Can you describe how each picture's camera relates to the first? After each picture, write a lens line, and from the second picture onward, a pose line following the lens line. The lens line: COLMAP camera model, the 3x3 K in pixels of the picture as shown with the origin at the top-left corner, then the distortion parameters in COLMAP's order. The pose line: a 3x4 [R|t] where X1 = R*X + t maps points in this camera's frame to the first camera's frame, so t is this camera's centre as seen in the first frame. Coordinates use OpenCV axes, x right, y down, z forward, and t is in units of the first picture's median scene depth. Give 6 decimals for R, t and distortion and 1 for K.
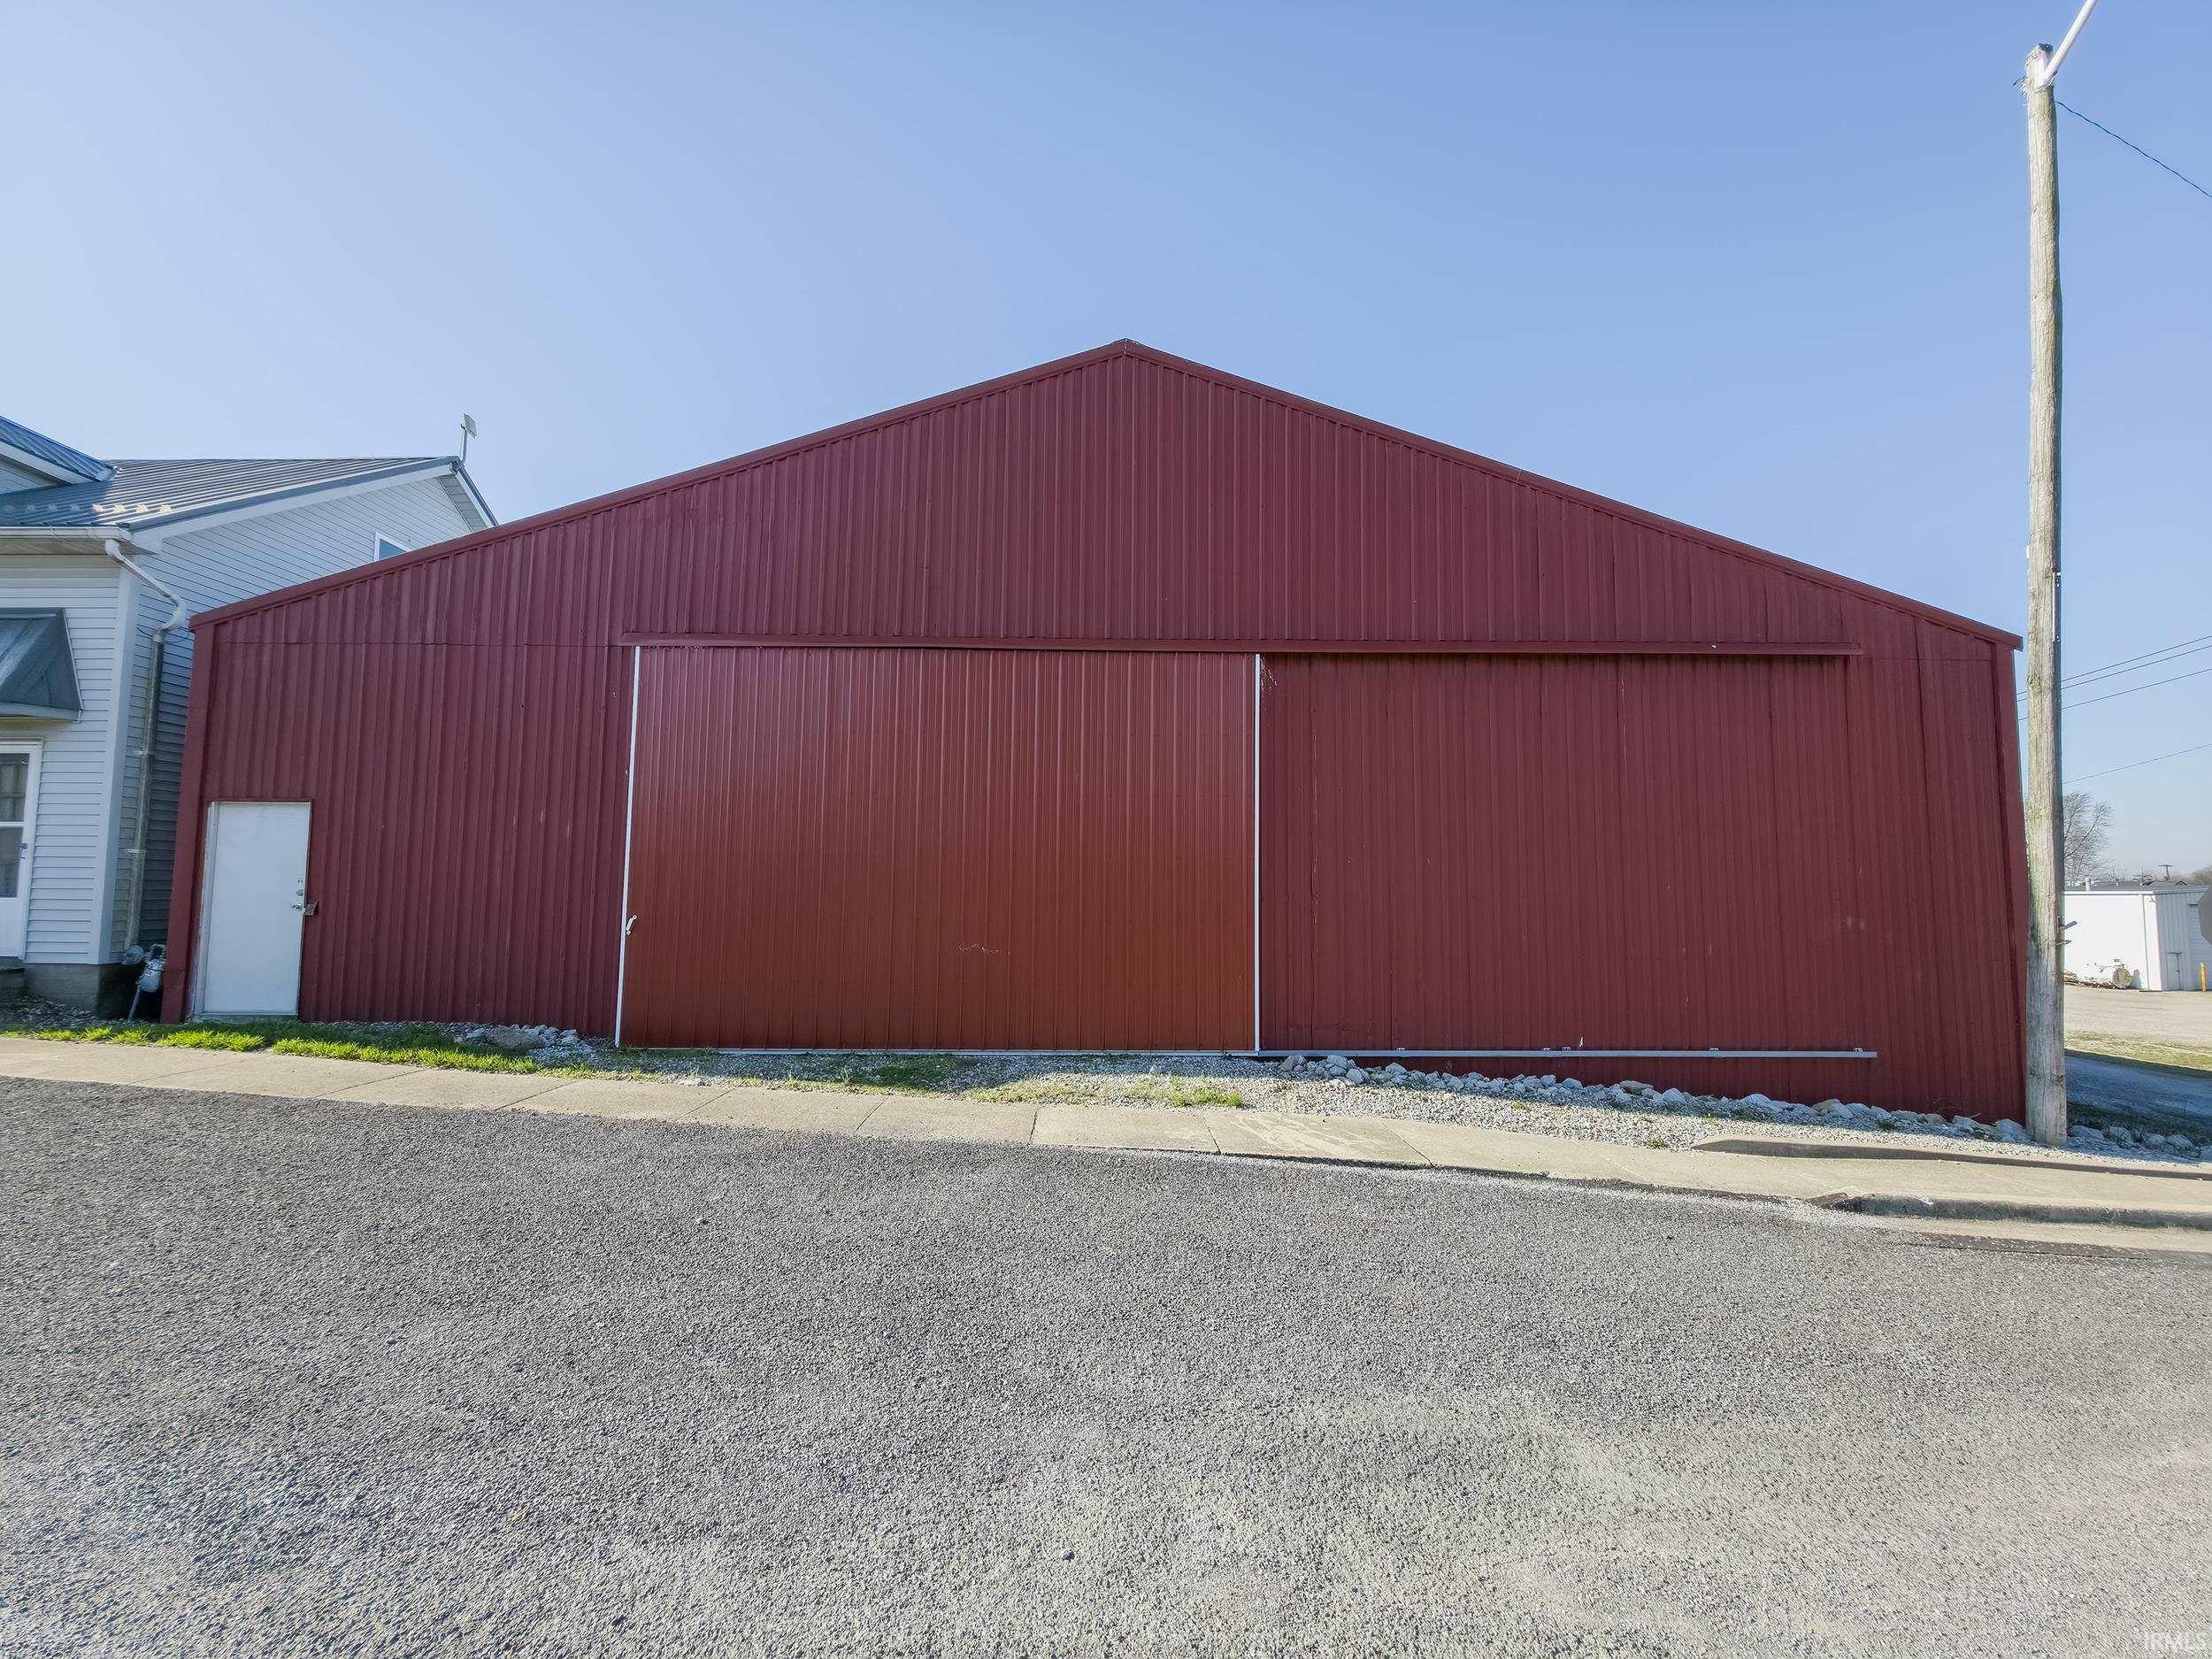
lens RADIAL K [[894.7, 0, 1106.0], [0, 894.7, 829.5], [0, 0, 1]] dist [-0.001504, -0.000409]
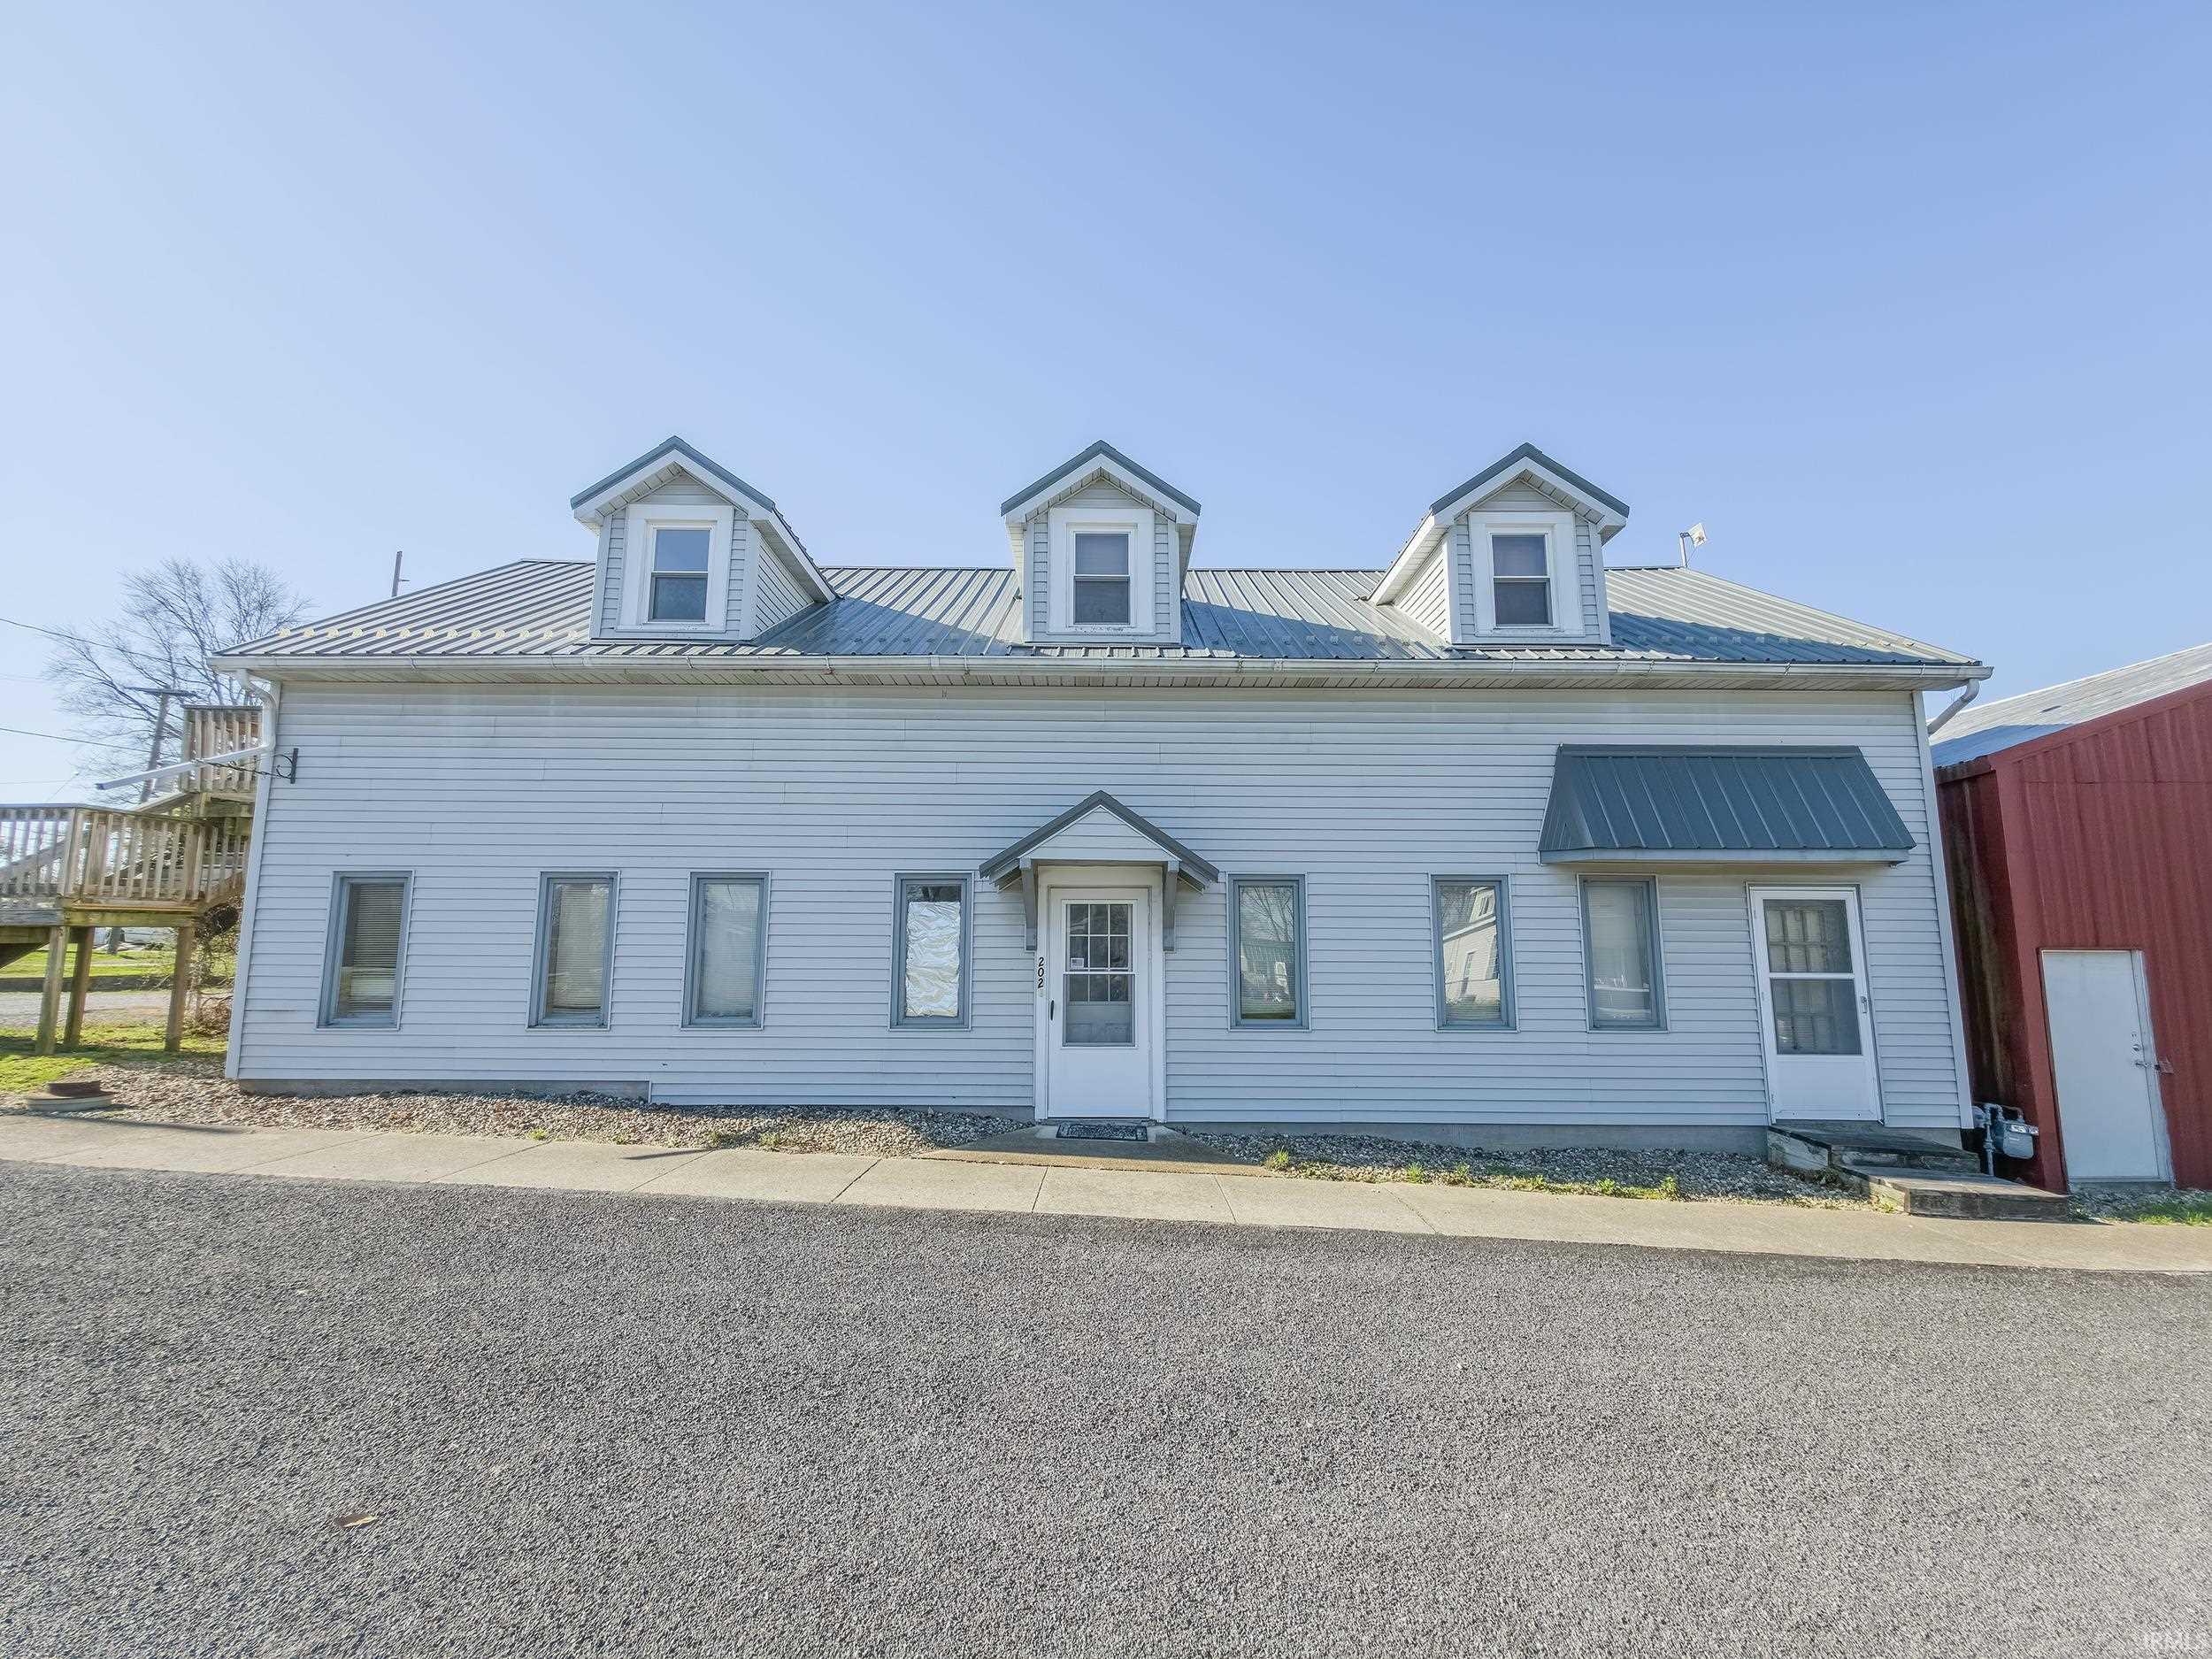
lens RADIAL K [[916.3, 0, 1106.0], [0, 916.3, 829.5], [0, 0, 1]] dist [0.015075, -0.010119]
pose [[0.999884, -0.002944, 0.014965, -2.015737], [0.003731, 0.998596, -0.052839, -0.111538], [-0.014788, 0.052889, 0.998491, 0.036097]]
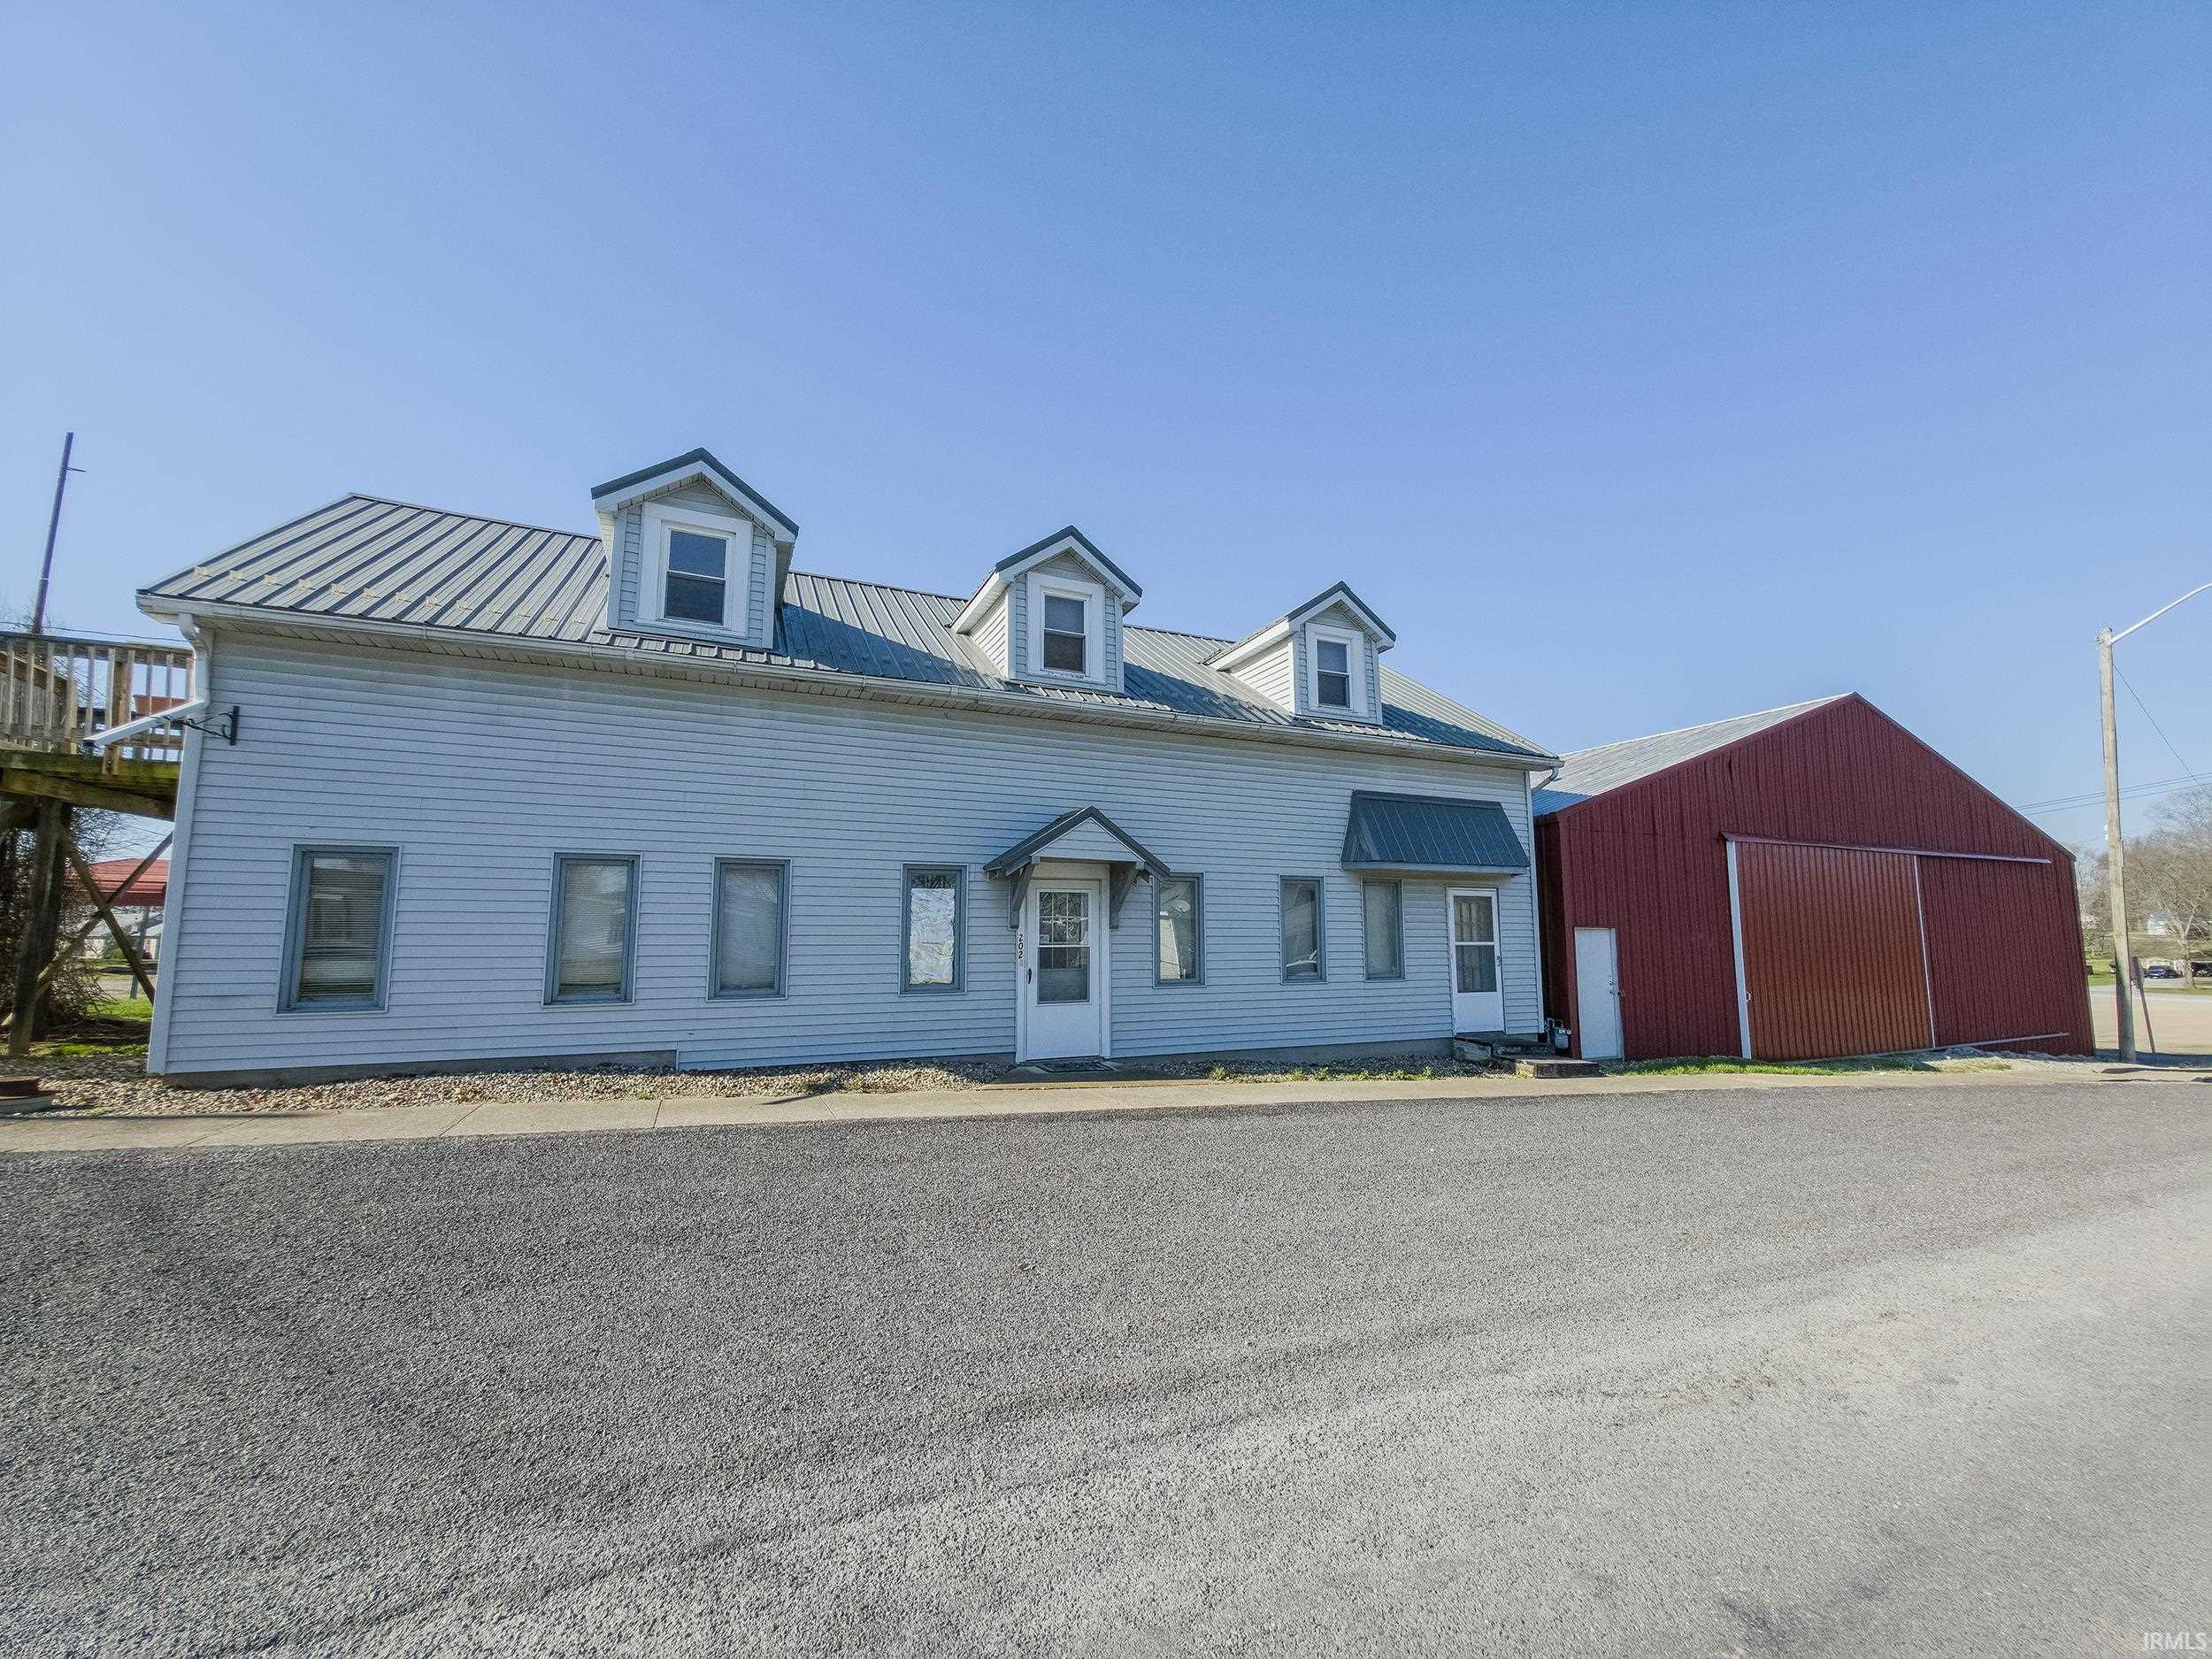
lens RADIAL K [[916.3, 0, 1106.0], [0, 916.3, 829.5], [0, 0, 1]] dist [0.015075, -0.010119]
pose [[0.900916, 0.040405, 0.432109, -2.505385], [-0.024315, 0.998792, -0.042700, -0.117573], [-0.433312, 0.027962, 0.900810, -0.137592]]
